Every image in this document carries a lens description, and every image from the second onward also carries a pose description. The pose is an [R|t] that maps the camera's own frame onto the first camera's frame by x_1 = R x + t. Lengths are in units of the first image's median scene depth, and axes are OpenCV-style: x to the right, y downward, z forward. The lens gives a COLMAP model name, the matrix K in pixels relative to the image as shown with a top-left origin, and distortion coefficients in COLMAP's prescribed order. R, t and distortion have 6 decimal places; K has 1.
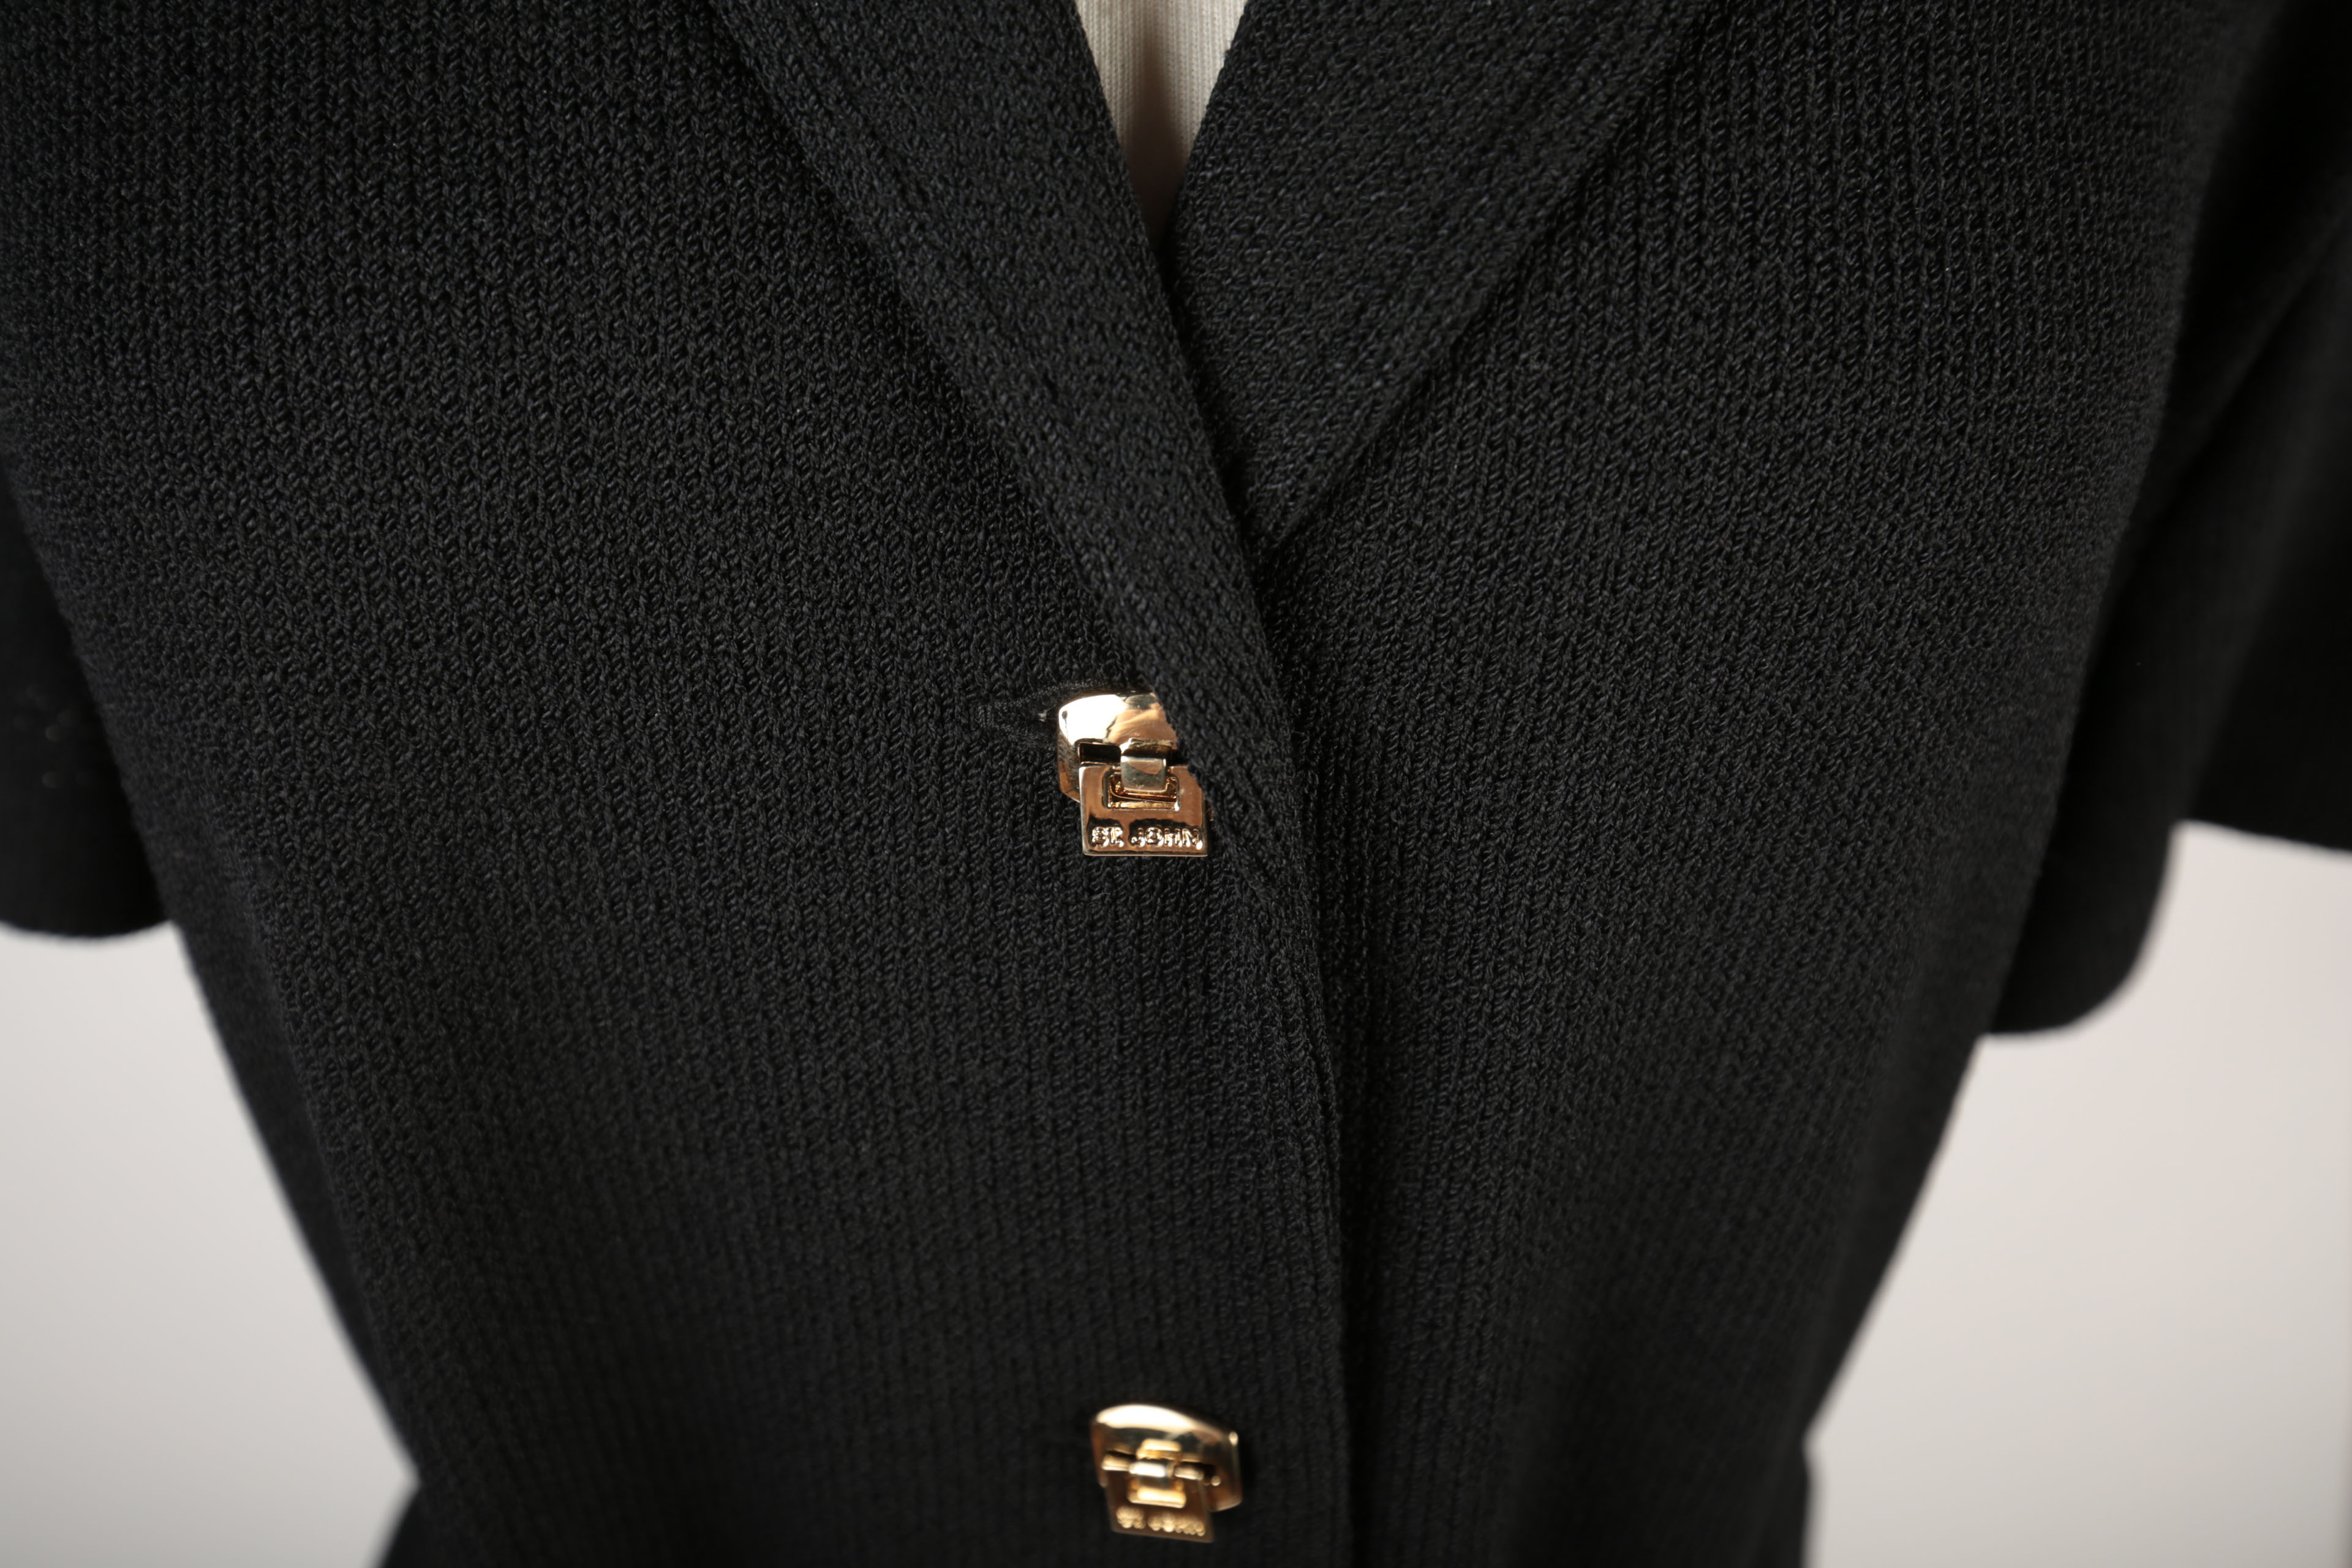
lens RADIAL K [[2354.5, 0, 1185.0], [0, 2354.5, 782.2], [0, 0, 1]] dist [0.021395, 0.000000]
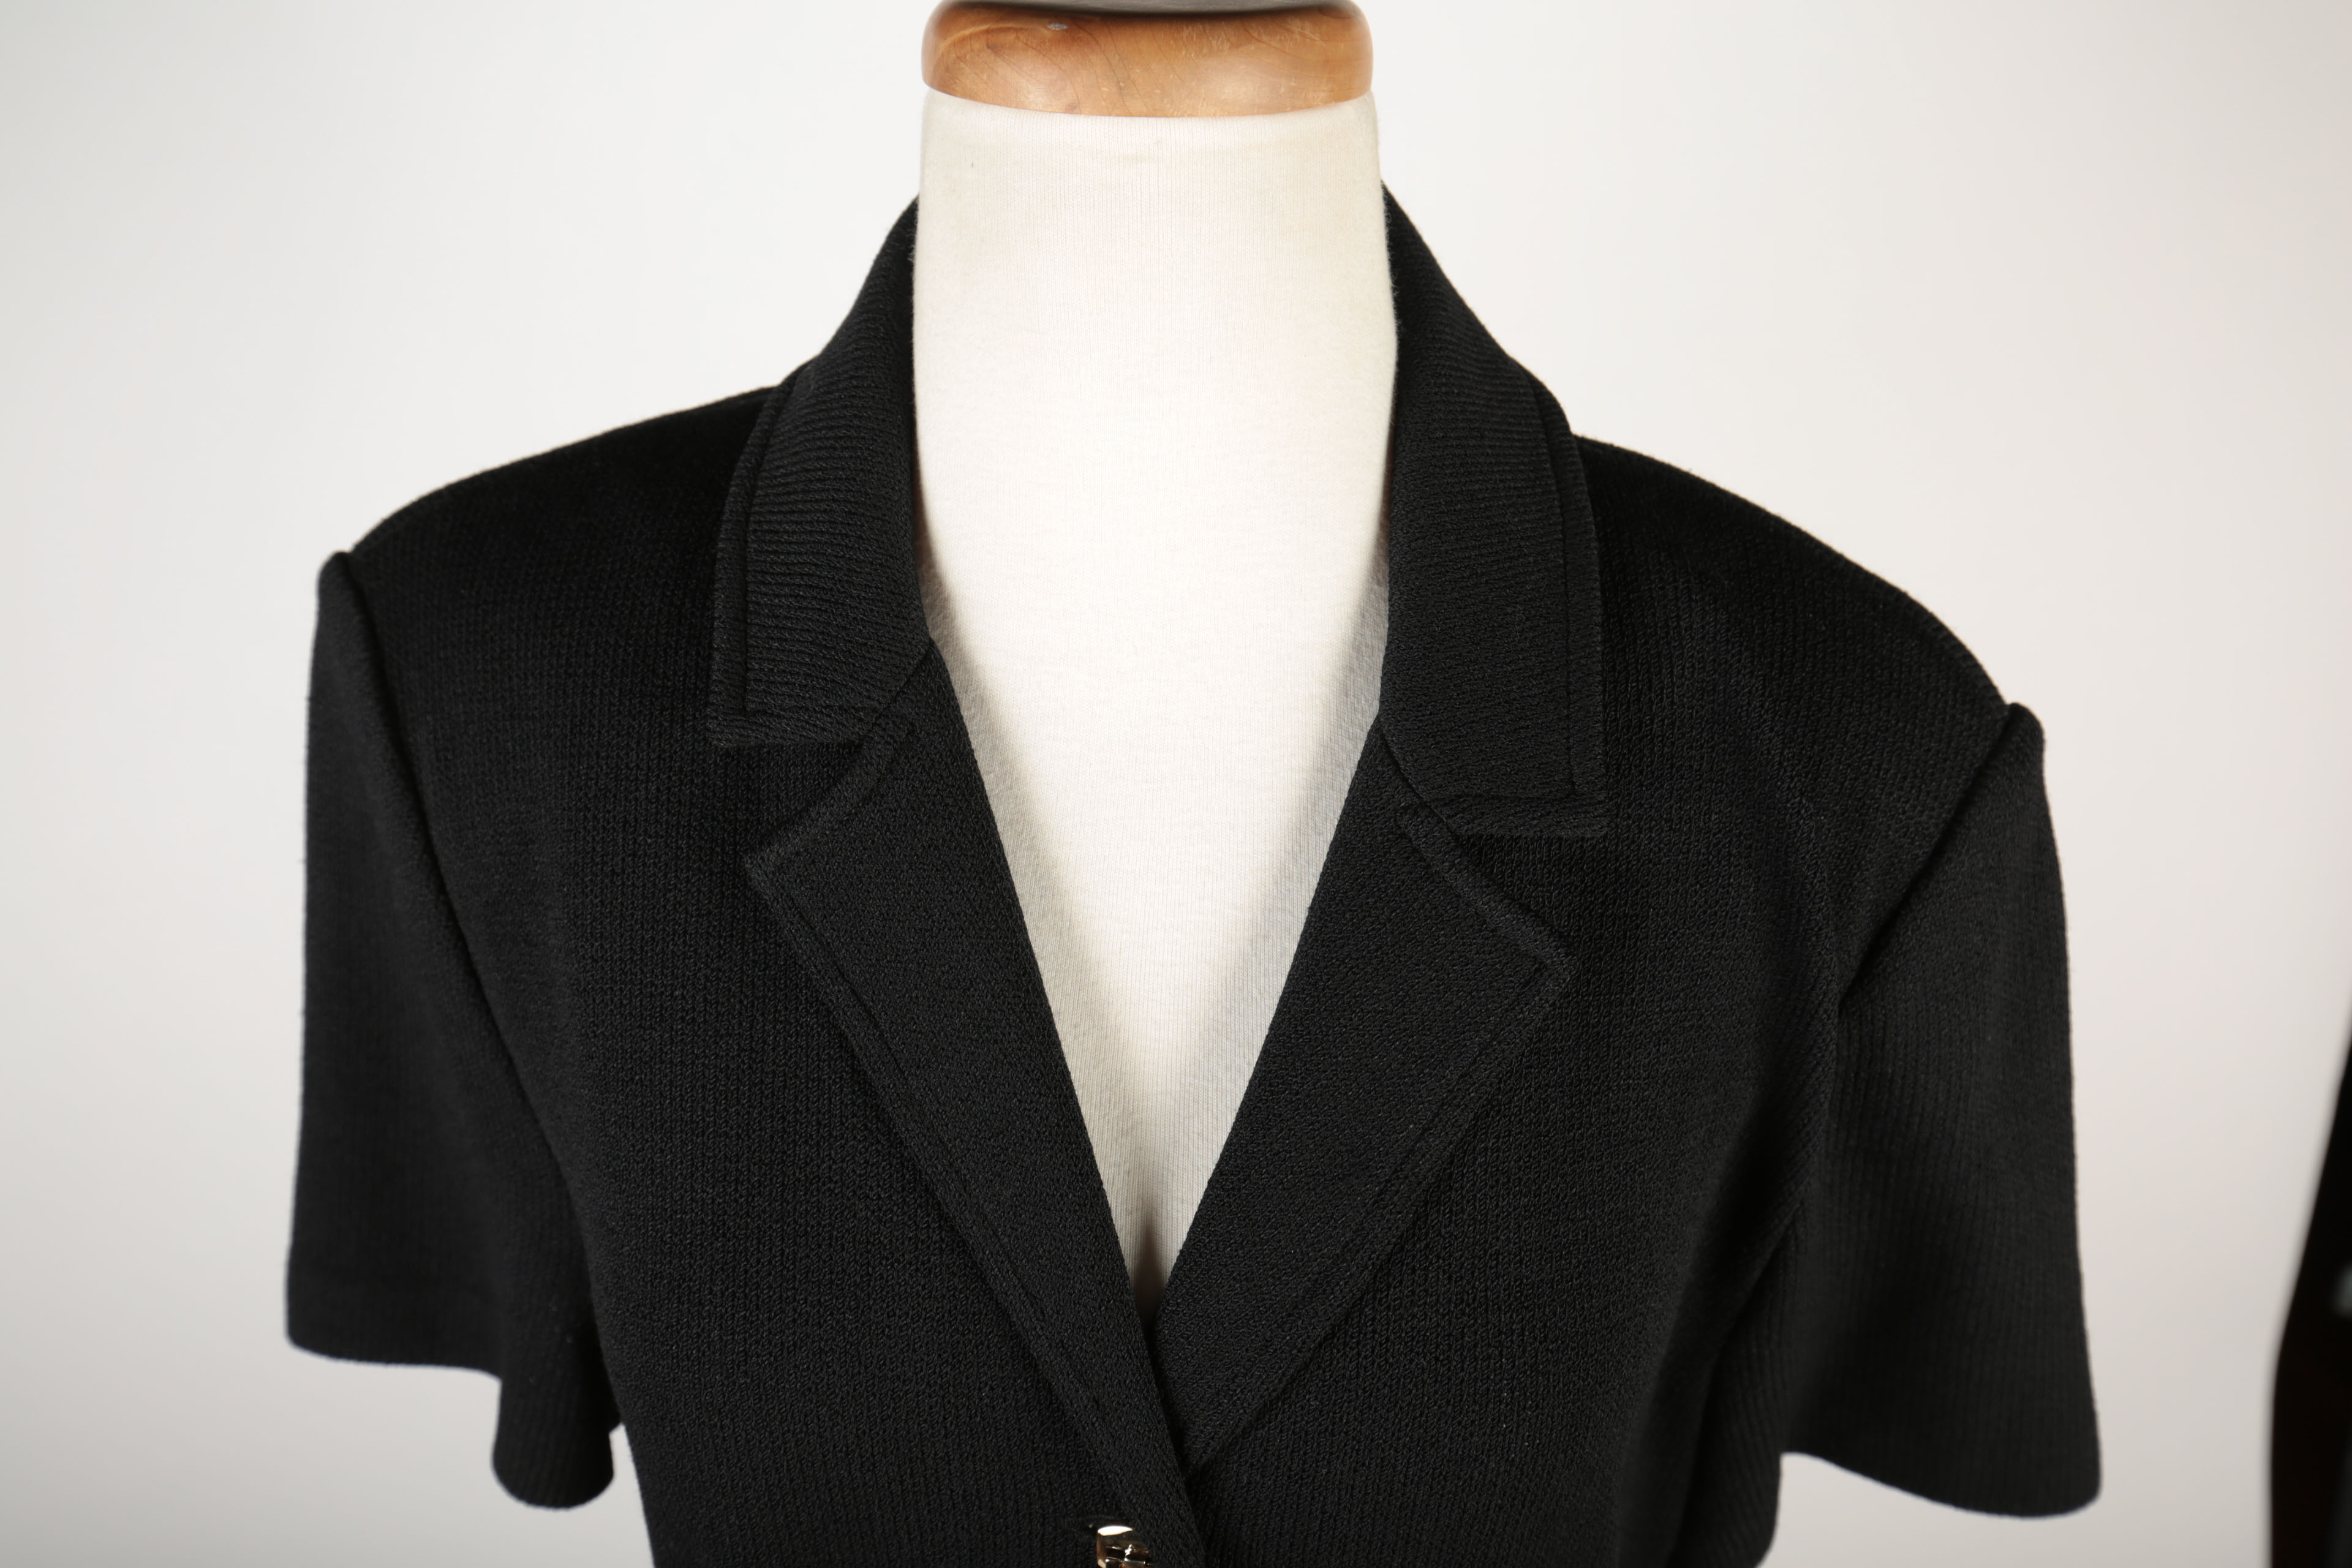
lens RADIAL K [[2354.5, 0, 1163.3], [0, 2354.5, 791.1], [0, 0, 1]] dist [0.021395, 0.000000]
pose [[0.997745, 0.027914, -0.061032, 0.124495], [-0.032399, 0.996749, -0.073766, -0.571082], [0.058775, 0.075577, 0.995406, -1.248300]]
